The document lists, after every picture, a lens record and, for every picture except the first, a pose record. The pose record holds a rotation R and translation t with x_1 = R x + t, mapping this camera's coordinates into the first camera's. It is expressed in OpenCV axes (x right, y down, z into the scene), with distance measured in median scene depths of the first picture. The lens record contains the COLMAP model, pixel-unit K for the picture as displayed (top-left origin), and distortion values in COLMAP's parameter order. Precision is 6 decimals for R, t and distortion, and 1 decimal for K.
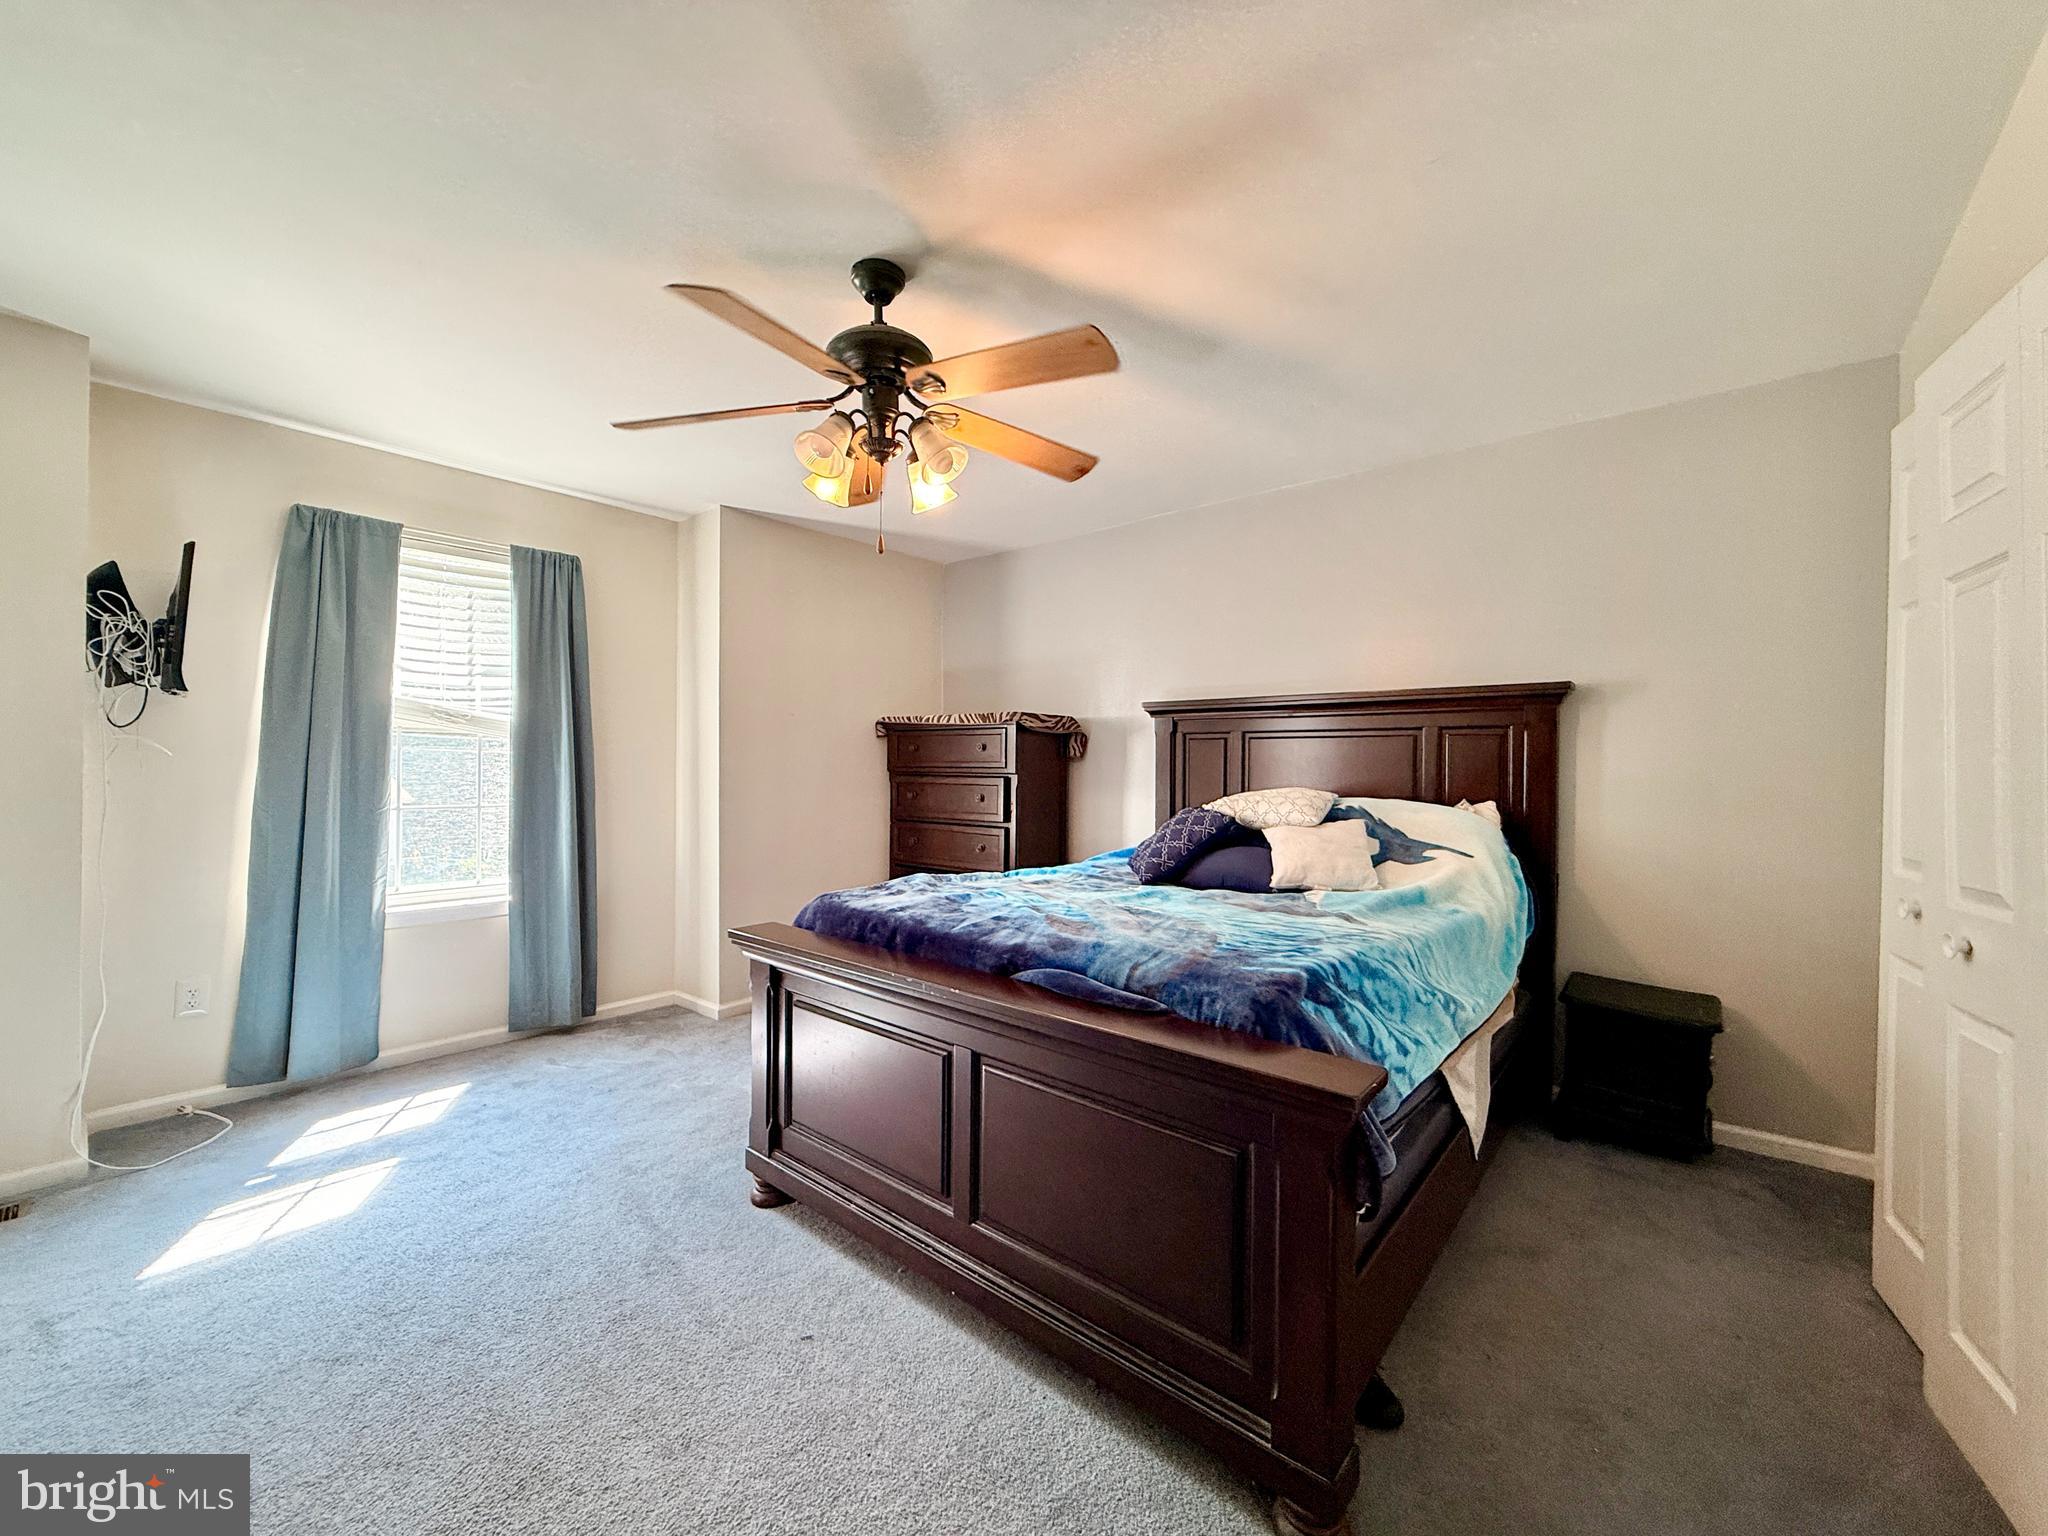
lens RADIAL K [[817.3, 0, 1024.0], [0, 817.3, 768.0], [0, 0, 1]] dist [-0.001063, -0.000737]
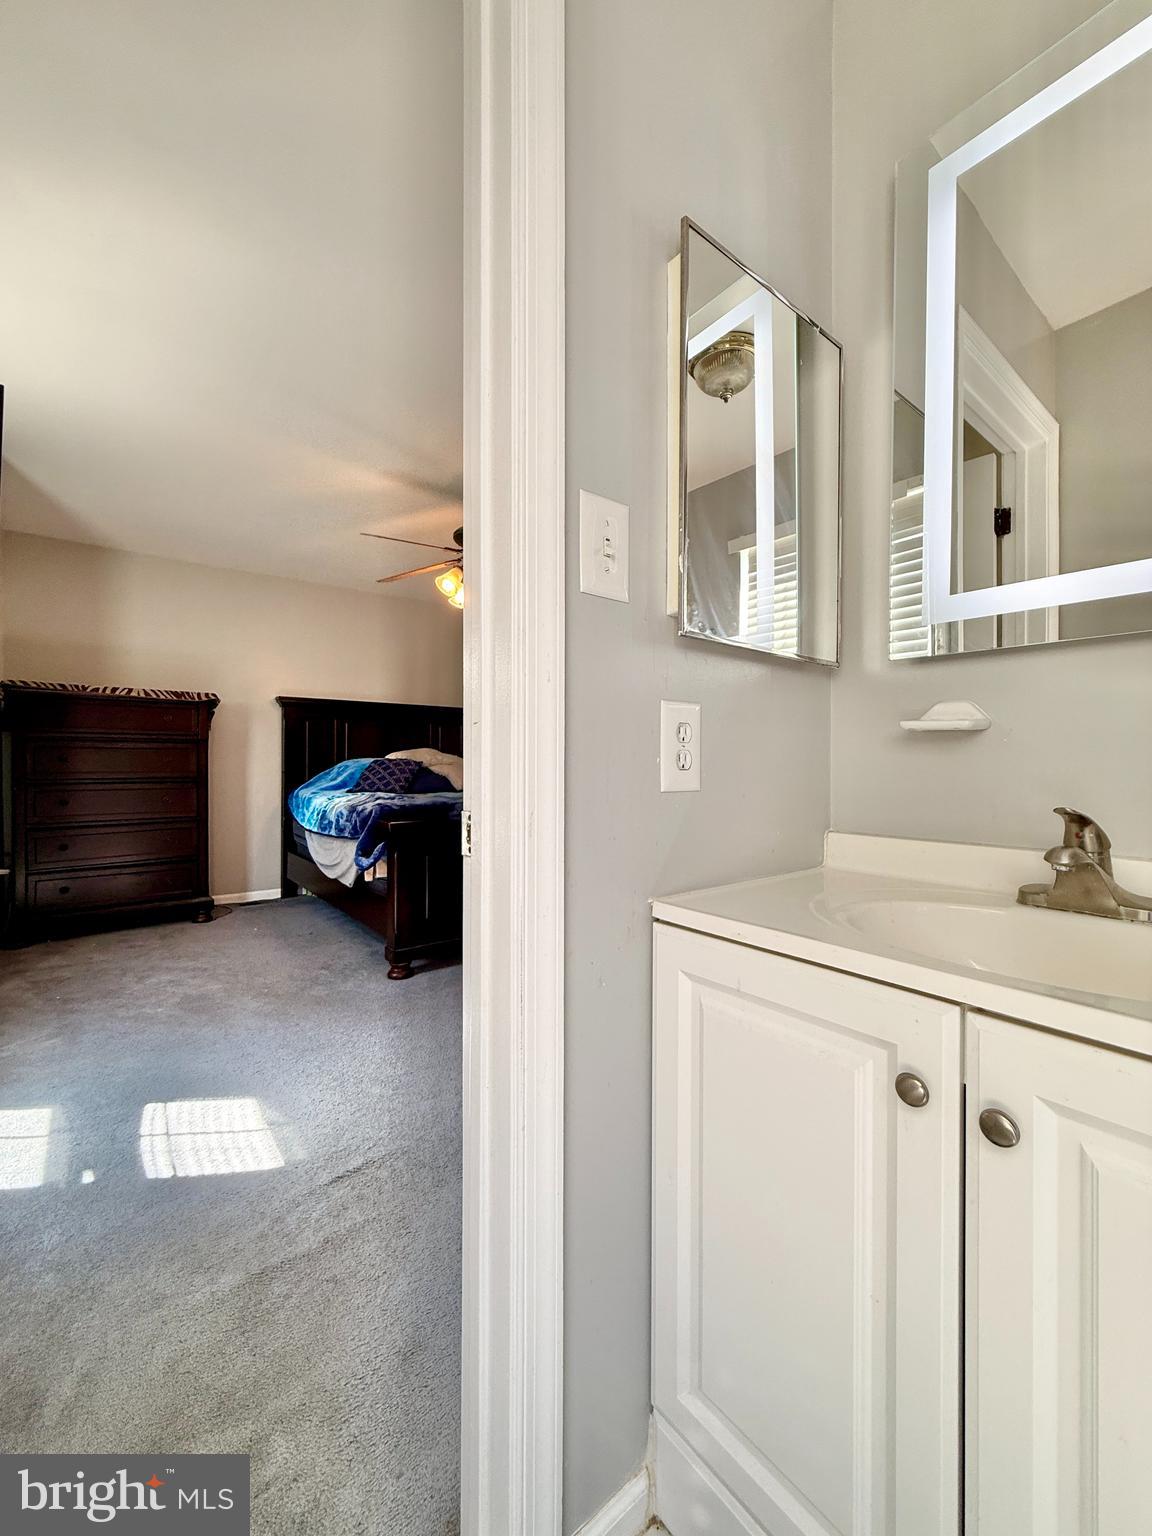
lens RADIAL K [[613.0, 0, 578.3], [0, 613.0, 766.9], [0, 0, 1]] dist [-0.001063, -0.000737]
pose [[0.207217, -0.010276, 0.978241, -1.457284], [-0.000853, 0.999943, 0.010685, 0.066095], [-0.978295, -0.003049, 0.207197, 0.362097]]
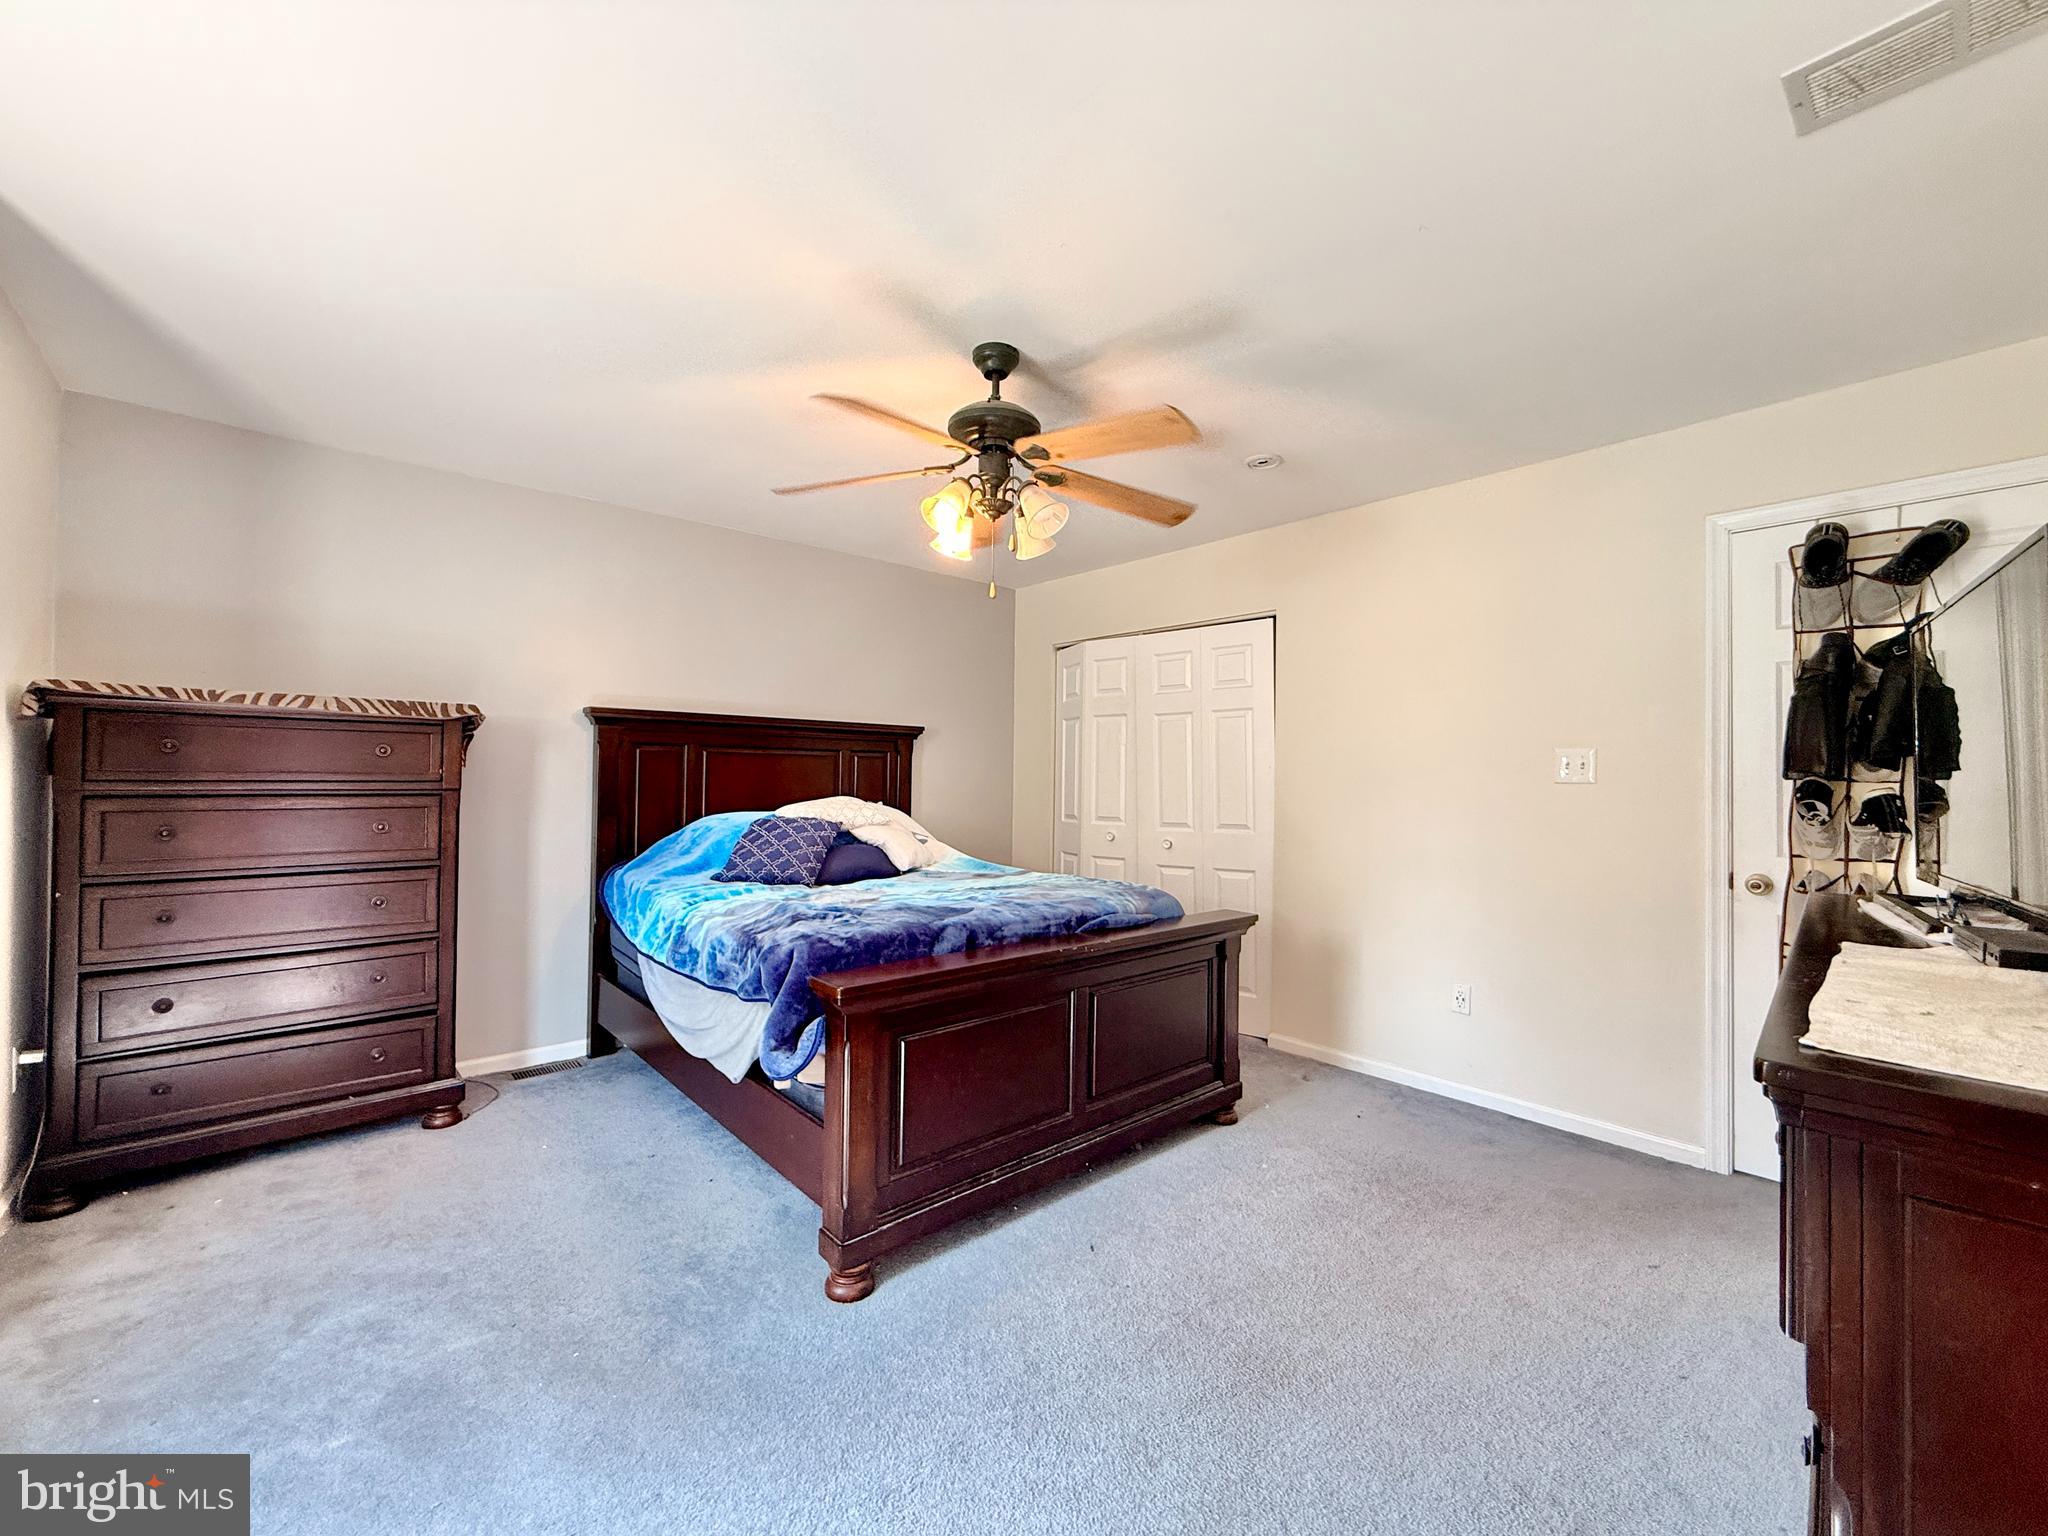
lens RADIAL K [[817.3, 0, 1024.0], [0, 817.3, 768.0], [0, 0, 1]] dist [-0.001063, -0.000737]
pose [[0.149759, 0.011012, 0.988661, -1.103249], [-0.008802, 0.999913, -0.009804, -0.017591], [-0.988683, -0.007234, 0.149843, 0.689346]]
